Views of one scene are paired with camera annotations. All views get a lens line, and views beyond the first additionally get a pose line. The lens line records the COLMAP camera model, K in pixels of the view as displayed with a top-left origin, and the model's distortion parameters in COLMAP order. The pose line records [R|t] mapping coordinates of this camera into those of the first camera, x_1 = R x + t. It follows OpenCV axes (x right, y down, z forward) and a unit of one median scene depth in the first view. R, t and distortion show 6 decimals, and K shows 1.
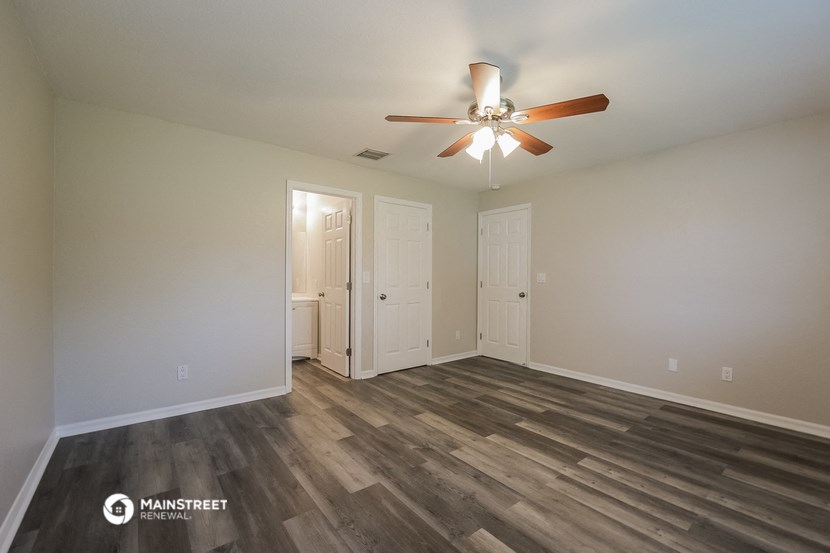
lens RADIAL K [[339.1, 0, 417.5], [0, 339.1, 277.8], [0, 0, 1]] dist [0.014216, -0.000007]
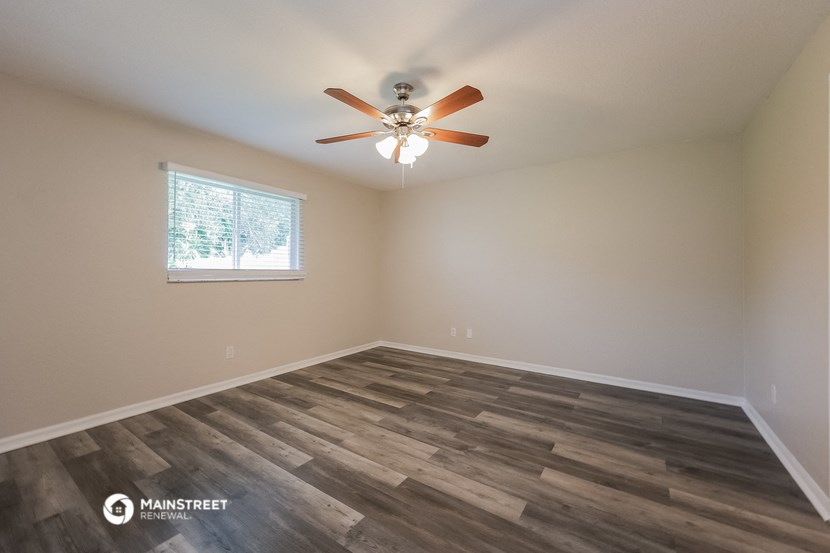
lens RADIAL K [[339.1, 0, 417.5], [0, 339.1, 277.8], [0, 0, 1]] dist [0.014216, -0.000007]
pose [[-0.951991, -0.008899, -0.305998, 0.468818], [-0.016098, 0.999650, 0.021010, -0.003329], [0.305703, 0.024928, -0.951800, 1.936879]]
